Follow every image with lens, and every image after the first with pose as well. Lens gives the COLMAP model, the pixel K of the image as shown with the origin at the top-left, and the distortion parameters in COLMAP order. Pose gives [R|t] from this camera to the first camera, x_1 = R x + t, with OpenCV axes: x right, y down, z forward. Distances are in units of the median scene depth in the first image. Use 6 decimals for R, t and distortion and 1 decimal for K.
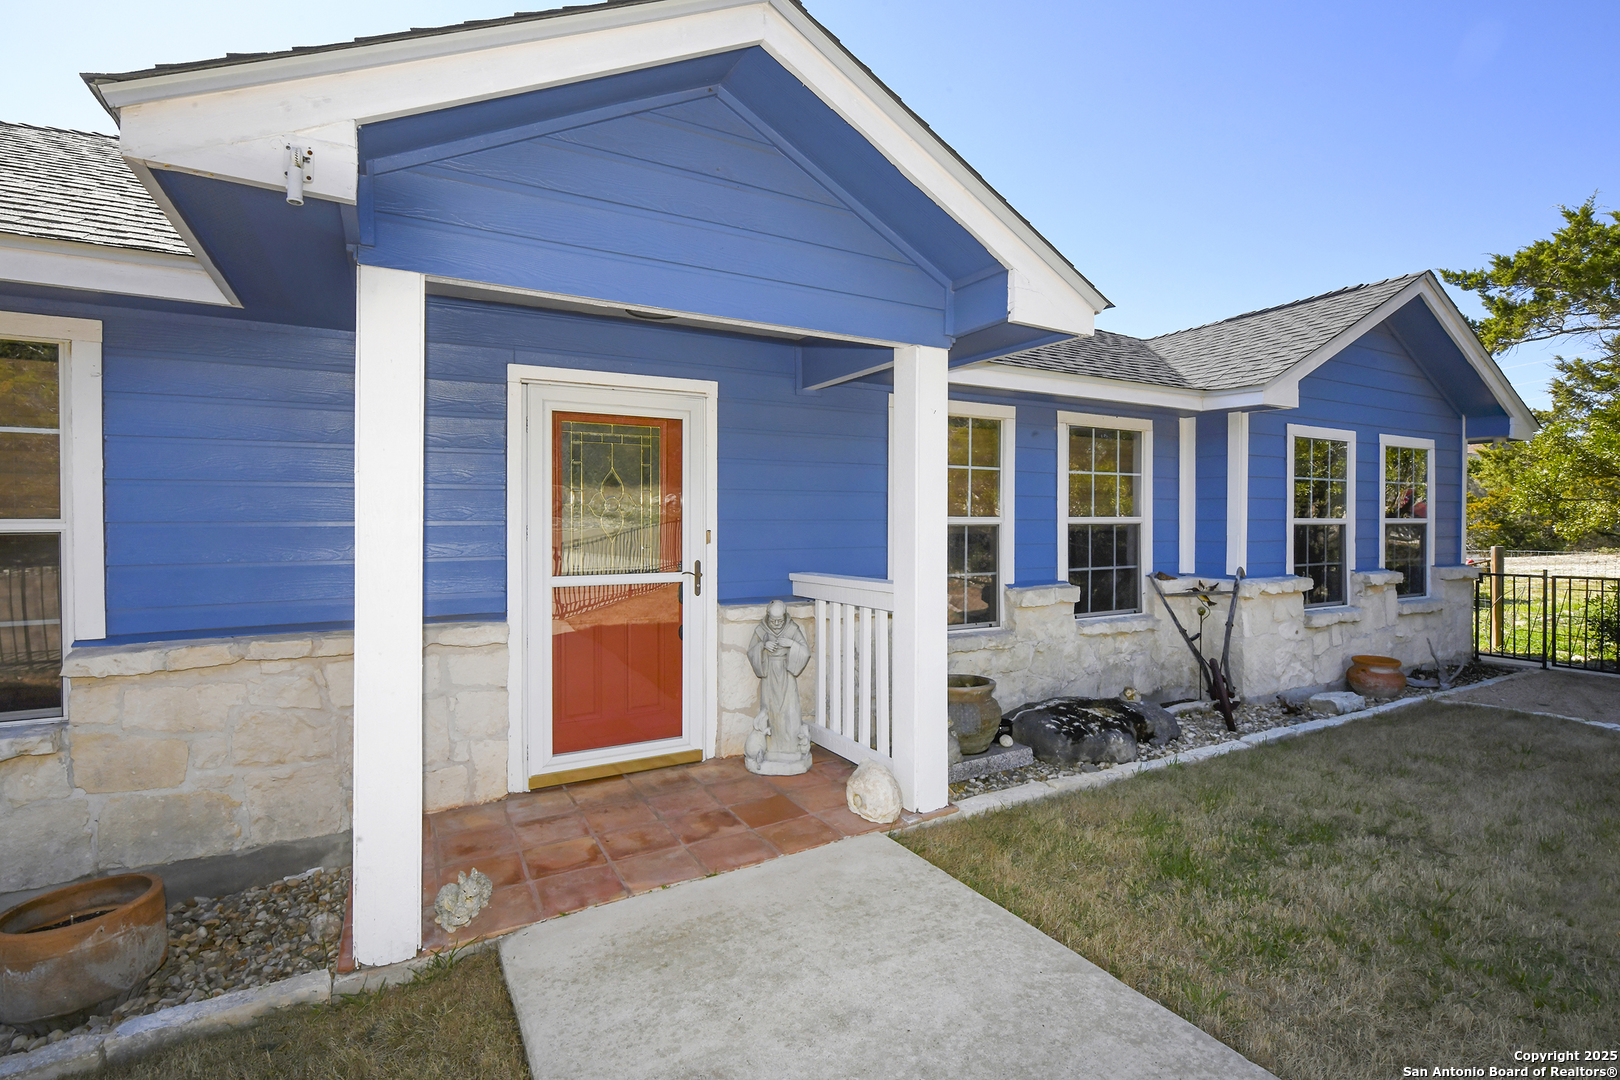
lens RADIAL K [[724.7, 0, 830.5], [0, 724.7, 532.3], [0, 0, 1]] dist [0.000220, 0.000024]
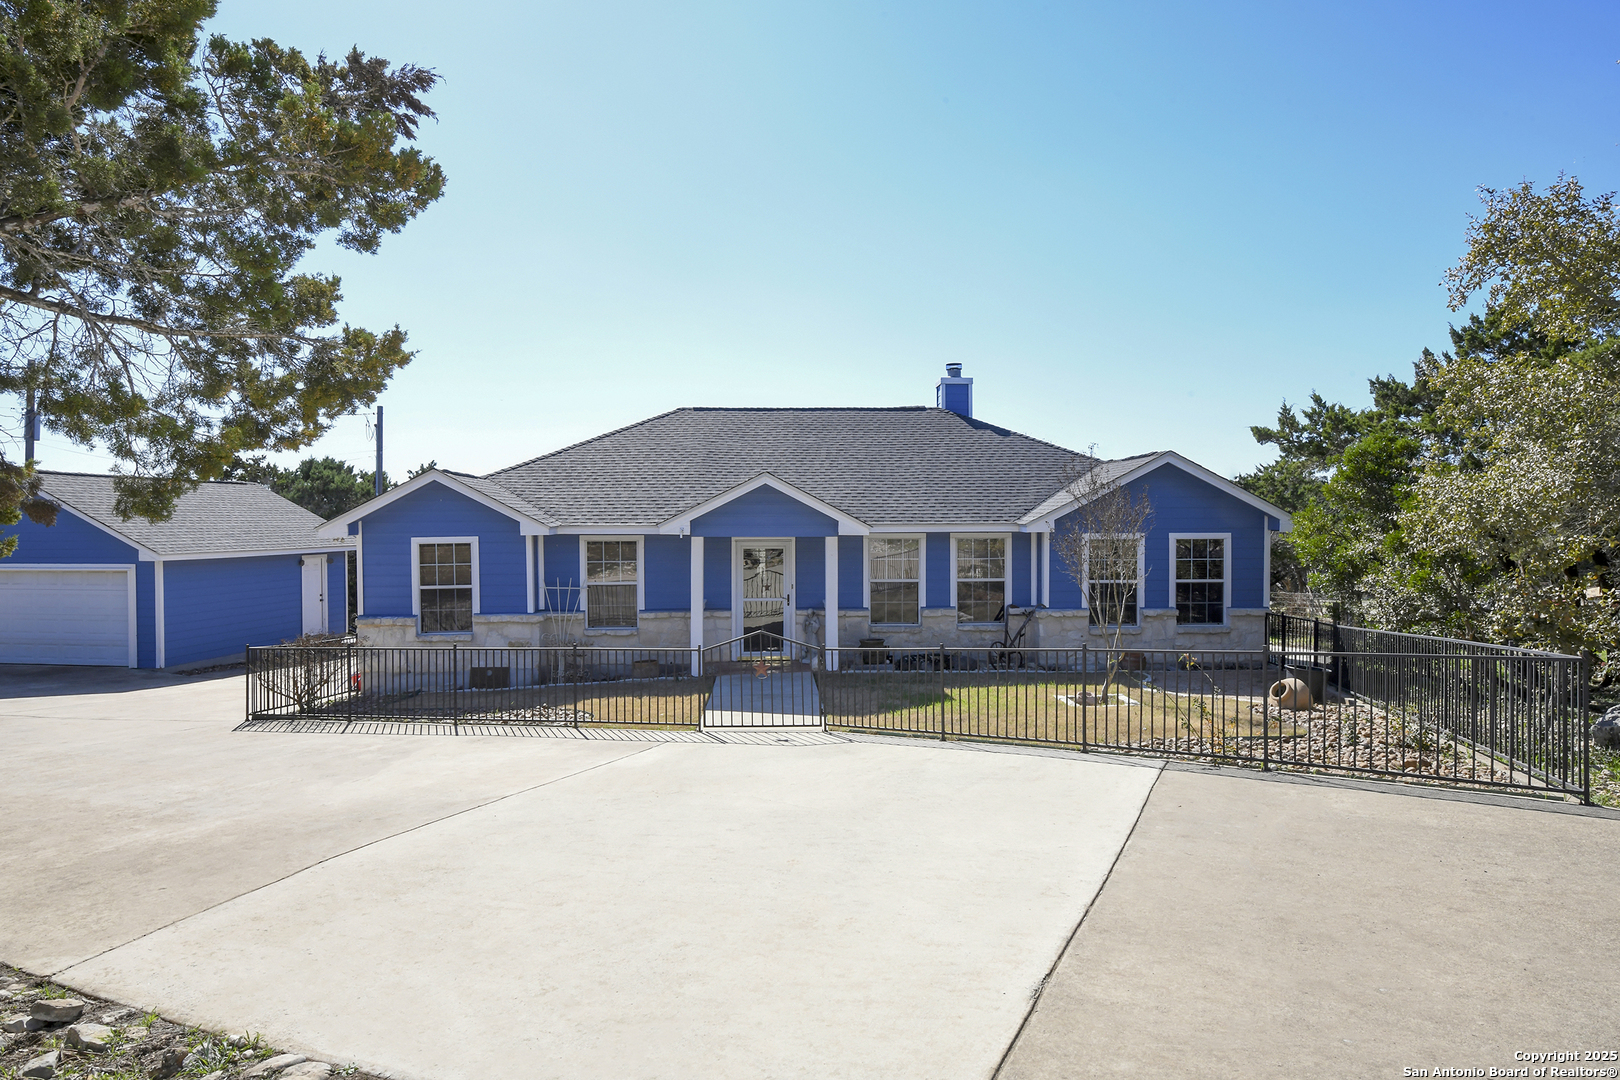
lens RADIAL K [[933.3, 0, 811.1], [0, 933.3, 540.9], [0, 0, 1]] dist [0.007780, 0.001979]
pose [[0.882460, 0.011814, -0.470240, 1.754868], [-0.002762, 0.999797, 0.019936, -0.266010], [0.470380, -0.016294, 0.882313, -2.430302]]
